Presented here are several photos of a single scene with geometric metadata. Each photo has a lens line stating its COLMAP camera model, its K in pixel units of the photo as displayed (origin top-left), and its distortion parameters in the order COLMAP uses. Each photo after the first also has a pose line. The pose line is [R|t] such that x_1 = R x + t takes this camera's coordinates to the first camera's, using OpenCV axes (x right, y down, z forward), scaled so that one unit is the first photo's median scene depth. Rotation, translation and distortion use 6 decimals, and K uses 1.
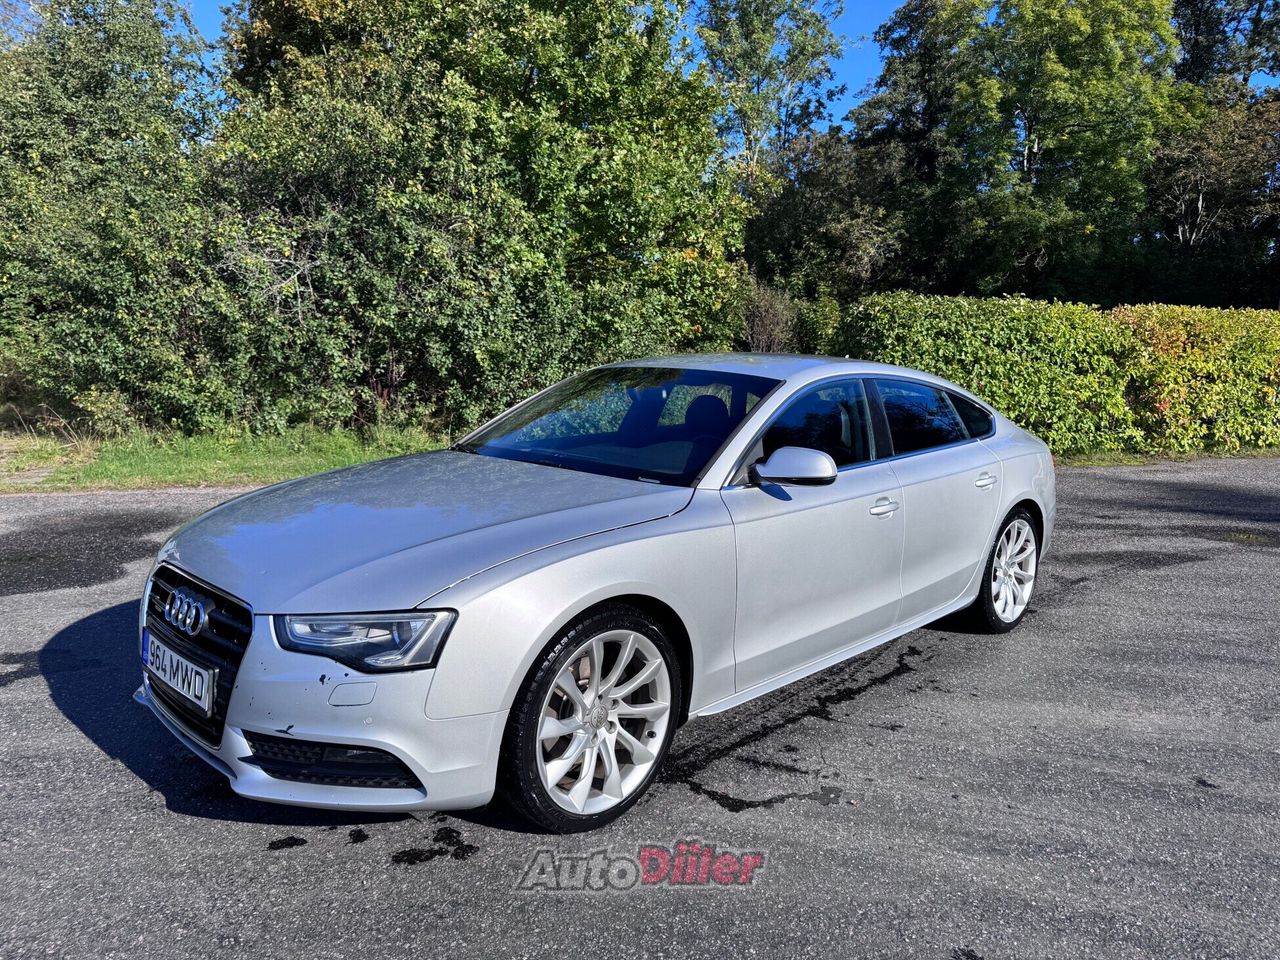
lens RADIAL K [[890.5, 0, 636.0], [0, 890.5, 492.0], [0, 0, 1]] dist [0.006736, -0.016330]
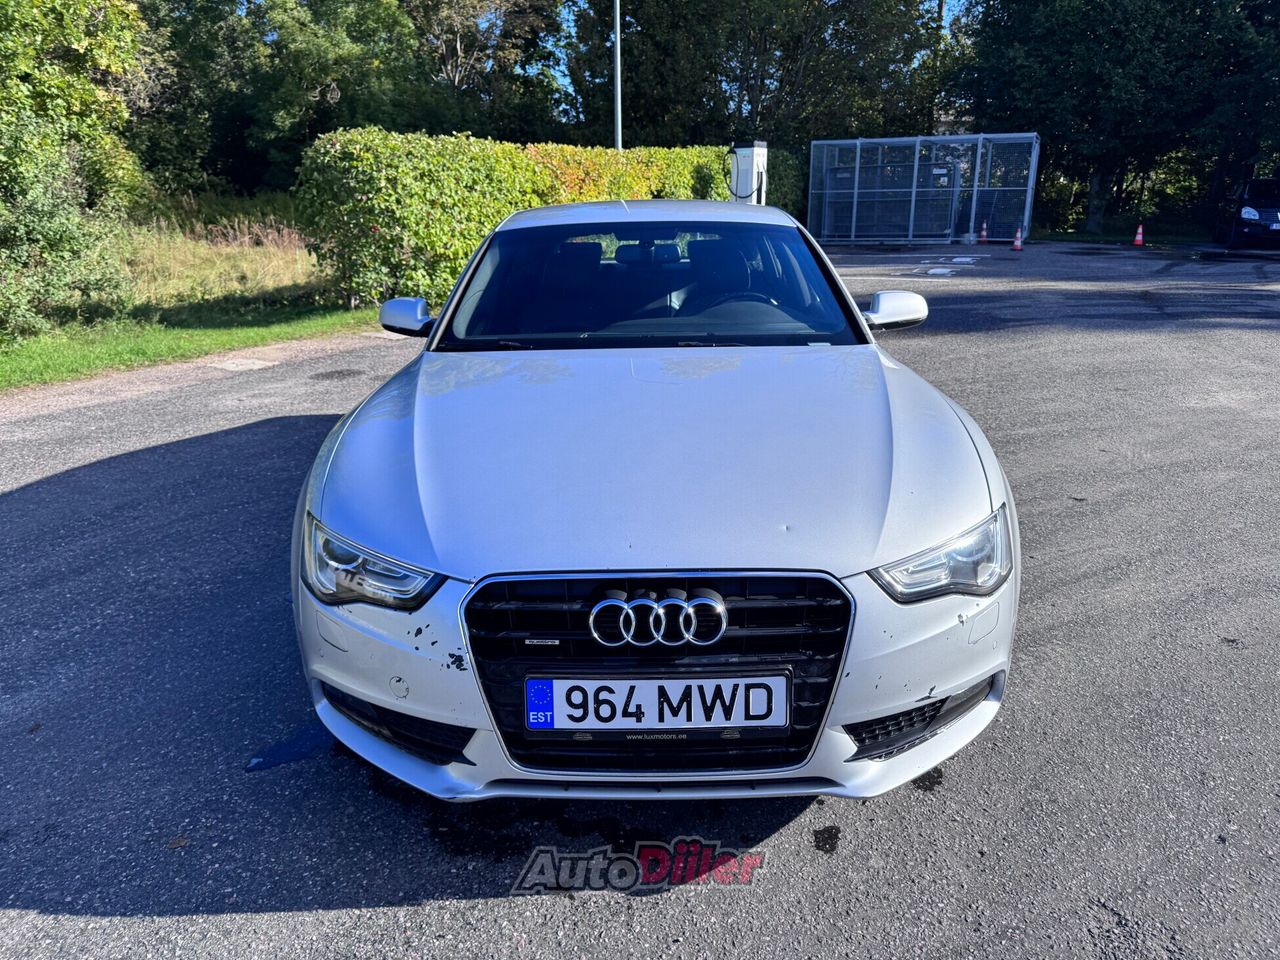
lens RADIAL K [[901.4, 0, 637.6], [0, 901.4, 485.0], [0, 0, 1]] dist [0.001080, -0.010952]
pose [[0.714484, -0.241613, 0.656609, -0.221158], [0.136110, 0.968550, 0.208292, -0.025768], [-0.686284, -0.059450, 0.724900, 0.123014]]
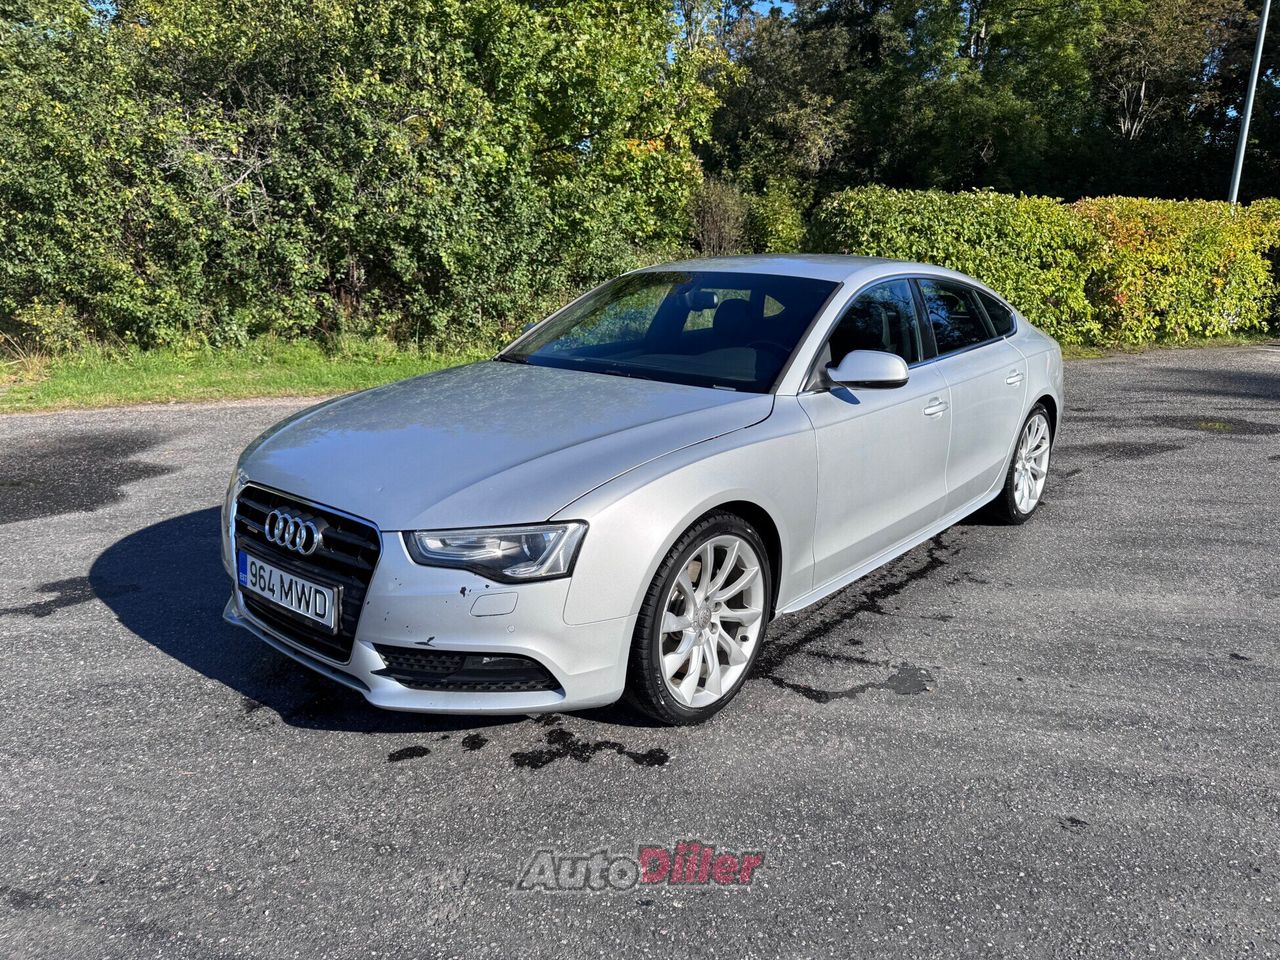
lens RADIAL K [[901.4, 0, 637.6], [0, 901.4, 485.0], [0, 0, 1]] dist [0.001080, -0.010952]
pose [[0.997118, -0.032246, 0.068673, -0.045347], [0.025380, 0.994804, 0.098597, -0.001126], [-0.071495, -0.096570, 0.992755, -0.001673]]
